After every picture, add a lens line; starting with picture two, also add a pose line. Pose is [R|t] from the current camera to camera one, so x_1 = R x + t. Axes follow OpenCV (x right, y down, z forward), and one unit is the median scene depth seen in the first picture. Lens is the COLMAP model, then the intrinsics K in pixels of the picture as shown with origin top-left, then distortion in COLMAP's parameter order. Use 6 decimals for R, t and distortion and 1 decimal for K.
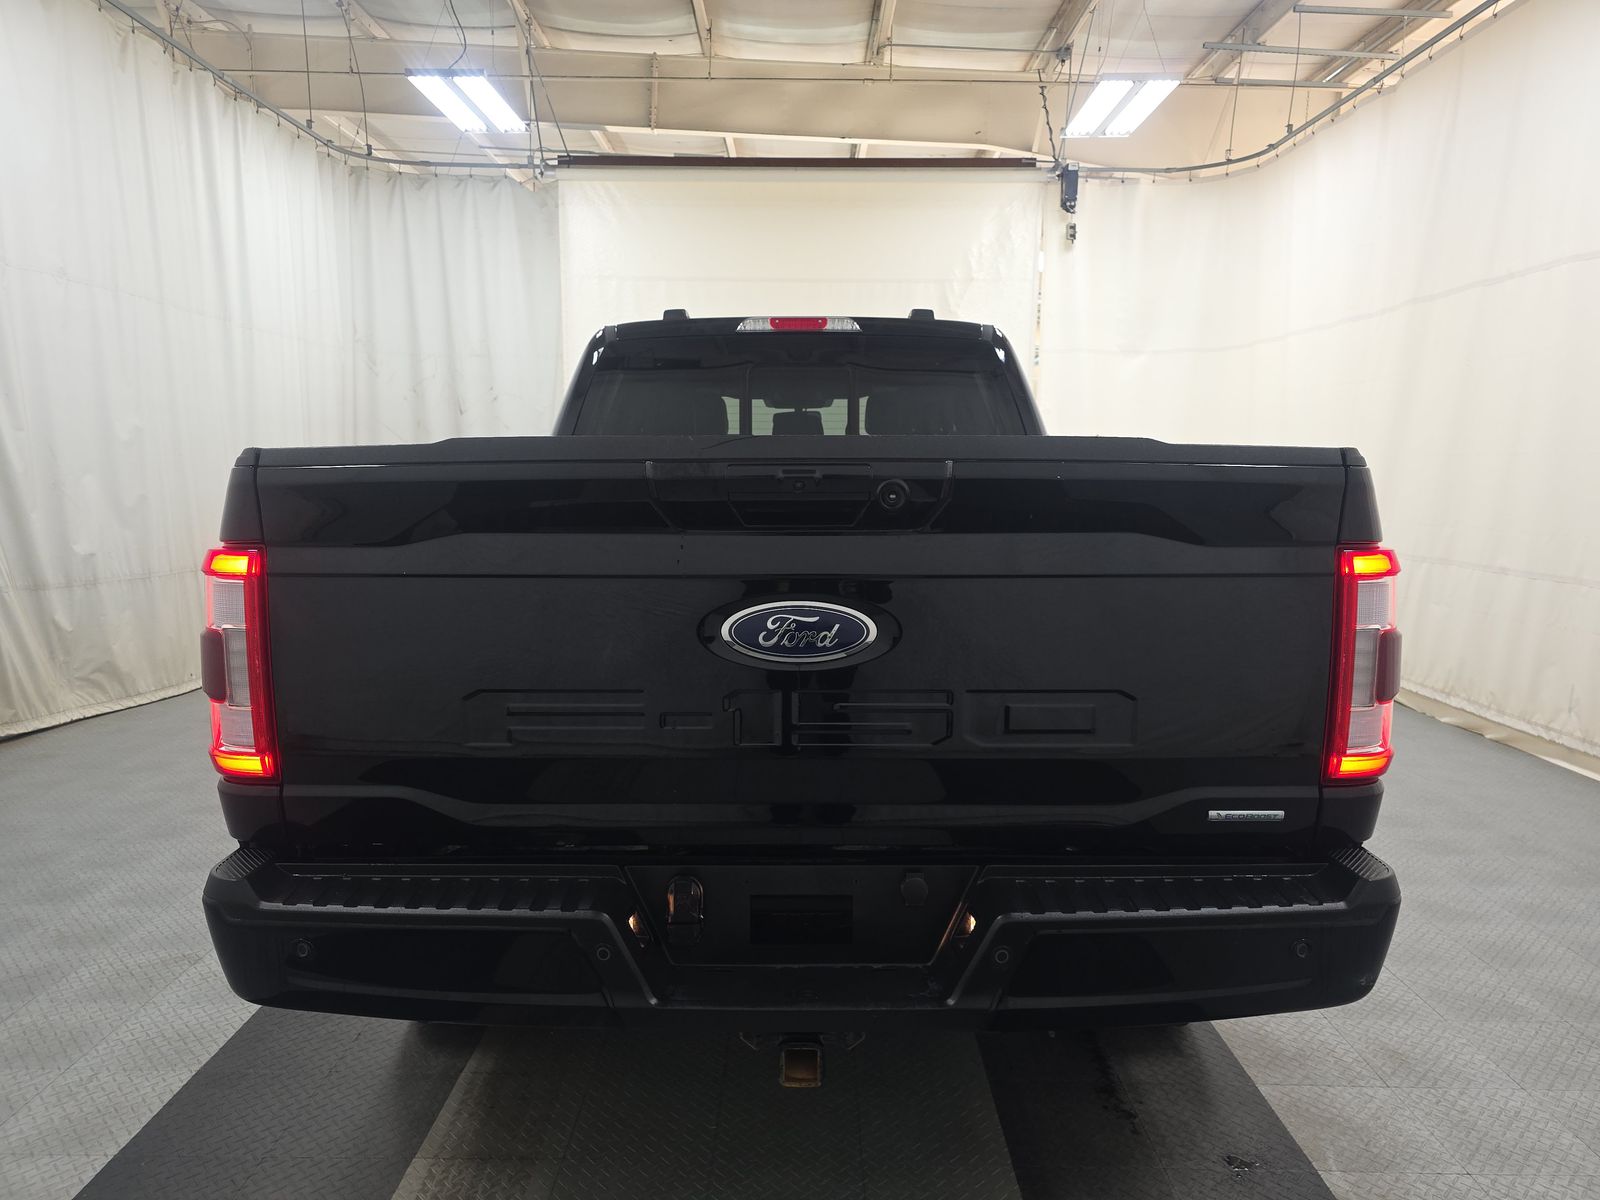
lens RADIAL K [[1121.5, 0, 797.9], [0, 1121.5, 545.6], [0, 0, 1]] dist [0.041790, -0.040222]
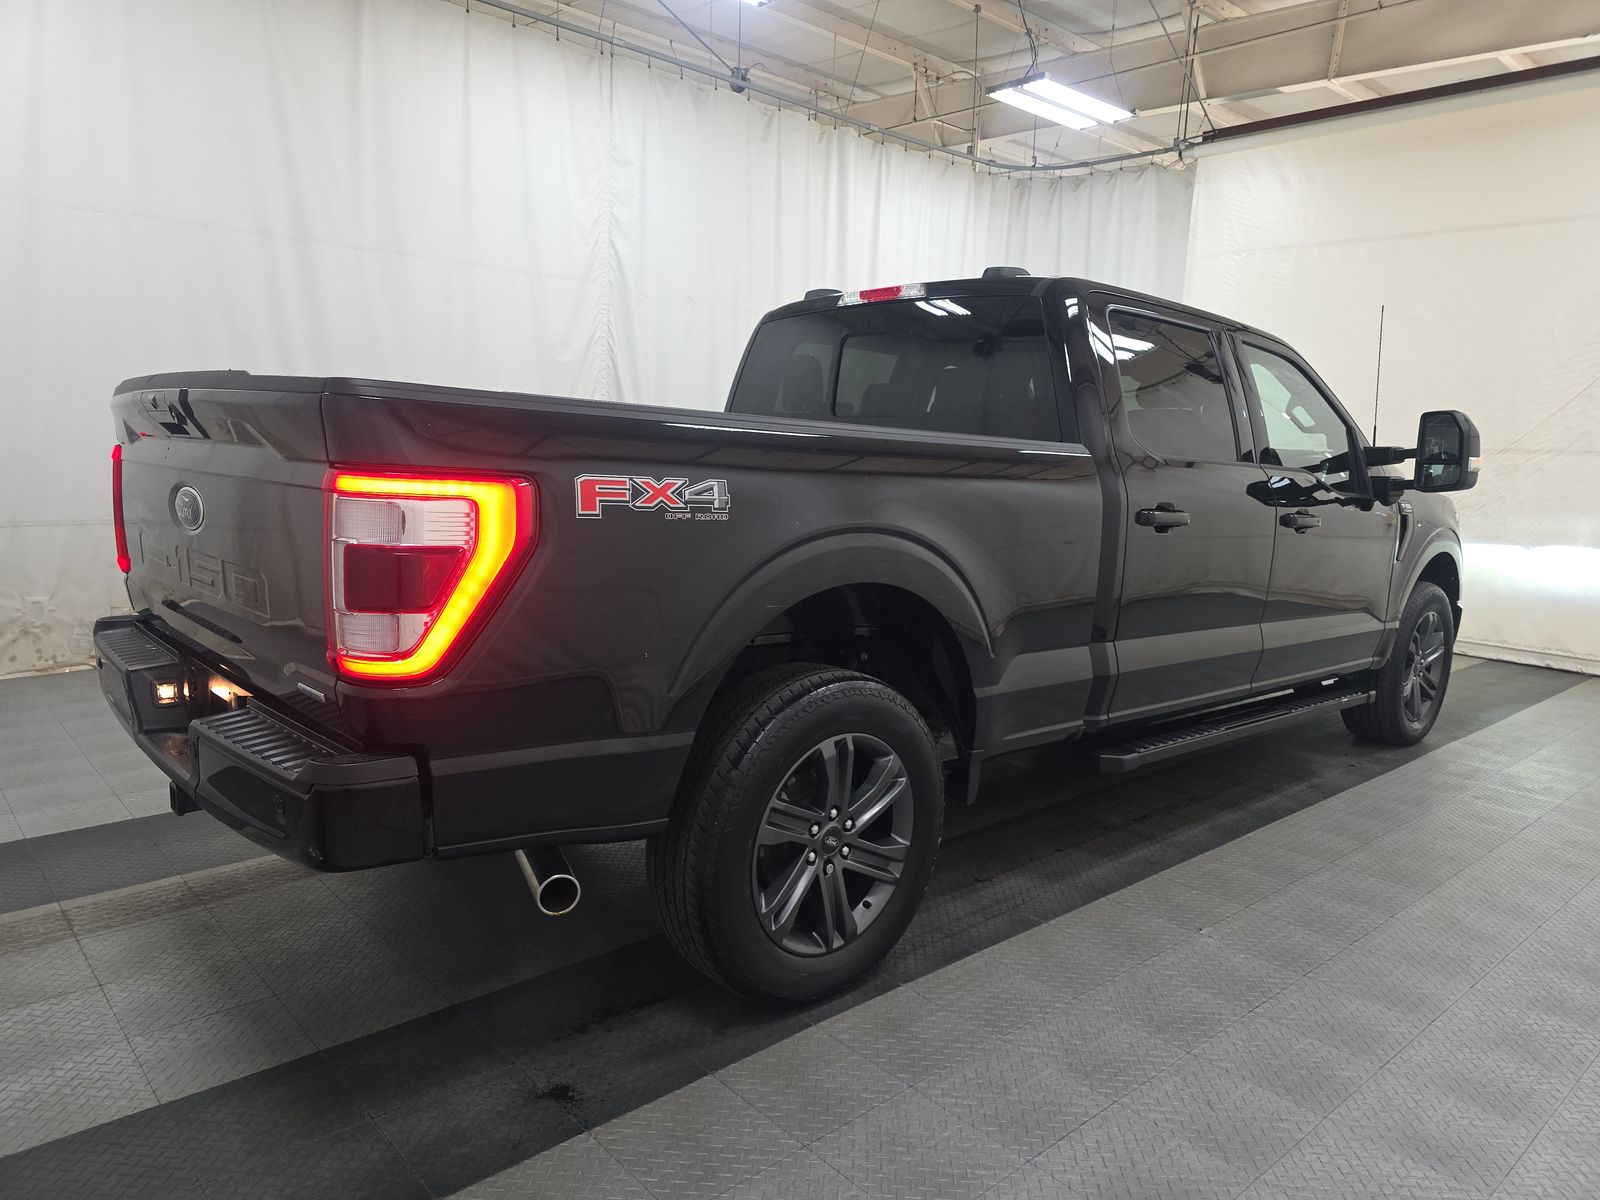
lens RADIAL K [[1121.5, 0, 797.9], [0, 1121.5, 545.6], [0, 0, 1]] dist [0.041790, -0.040222]
pose [[0.679884, 0.078715, -0.729083, 0.345941], [-0.079273, 0.996285, 0.033640, 0.000801], [0.729022, 0.034926, 0.683598, 0.123377]]
